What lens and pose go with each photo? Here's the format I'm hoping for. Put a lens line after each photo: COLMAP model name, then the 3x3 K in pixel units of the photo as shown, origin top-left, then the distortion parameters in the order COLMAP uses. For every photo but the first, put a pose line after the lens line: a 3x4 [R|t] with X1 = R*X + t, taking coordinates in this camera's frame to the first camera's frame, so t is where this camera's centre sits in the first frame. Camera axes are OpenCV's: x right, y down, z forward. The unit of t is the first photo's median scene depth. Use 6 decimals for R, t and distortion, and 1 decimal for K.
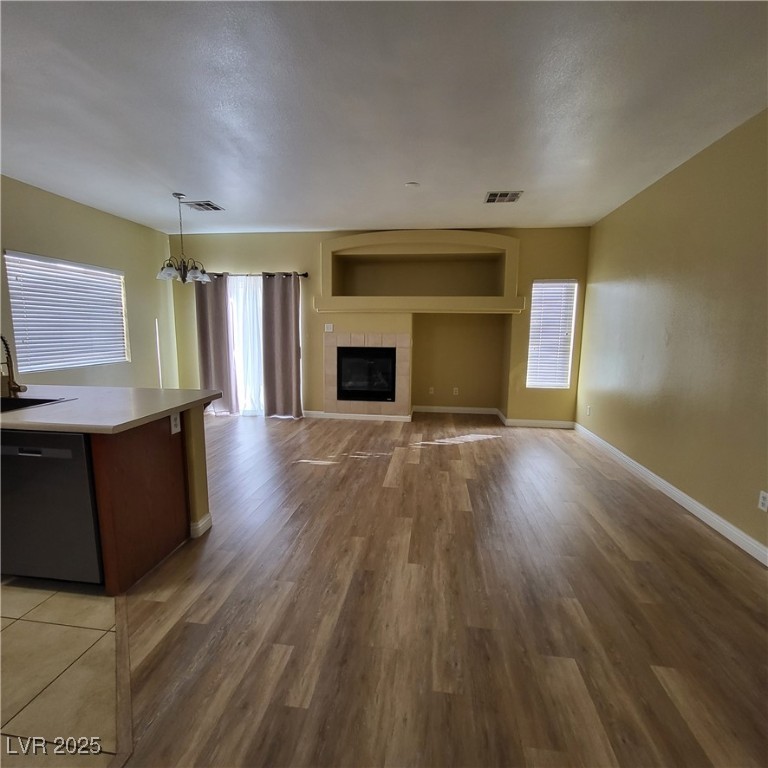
lens RADIAL K [[402.0, 0, 379.3], [0, 402.0, 385.7], [0, 0, 1]] dist [-0.000272, -0.001666]
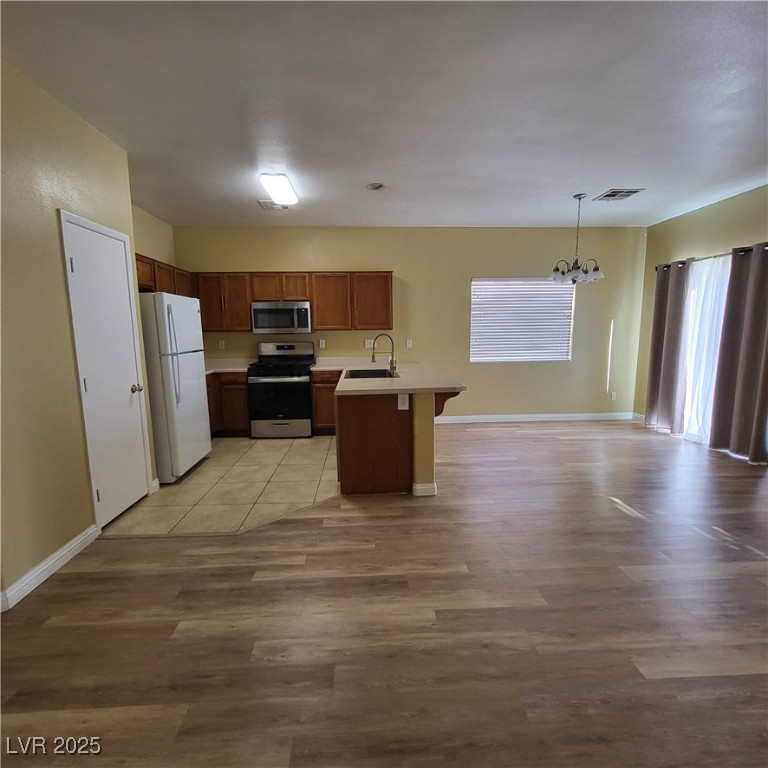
lens RADIAL K [[402.0, 0, 378.3], [0, 402.0, 385.2], [0, 0, 1]] dist [-0.000272, -0.001666]
pose [[0.181577, 0.123006, -0.975653, 0.721141], [-0.124301, 0.987059, 0.101311, -0.081067], [0.975489, 0.102879, 0.194517, 0.601719]]
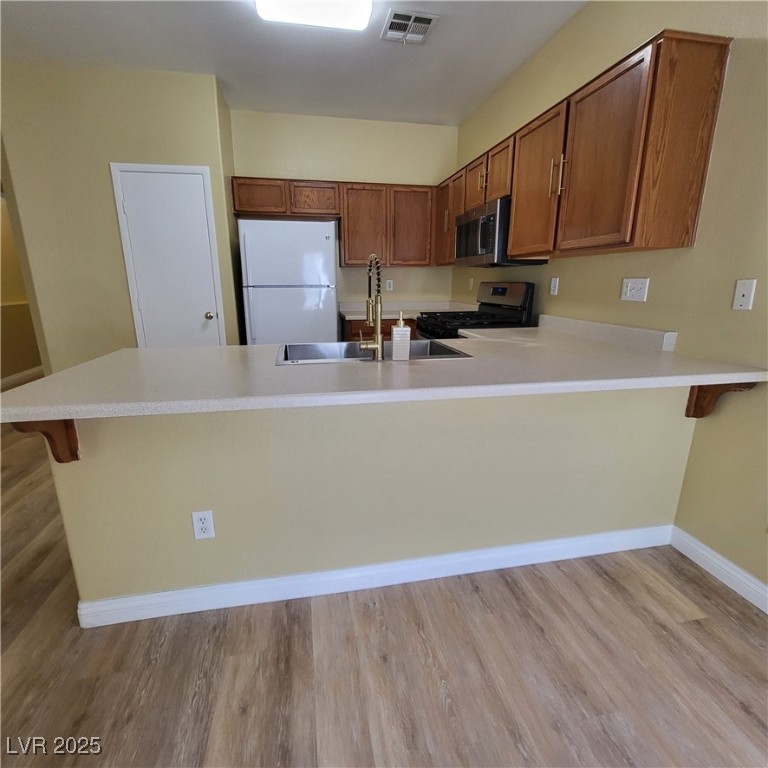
lens RADIAL K [[402.0, 0, 382.2], [0, 402.0, 385.5], [0, 0, 1]] dist [-0.000272, -0.001666]
pose [[-0.944888, 0.073245, -0.319097, -0.683613], [-0.053597, 0.926898, 0.371468, -0.169238], [0.322978, 0.368098, -0.871888, 1.554509]]
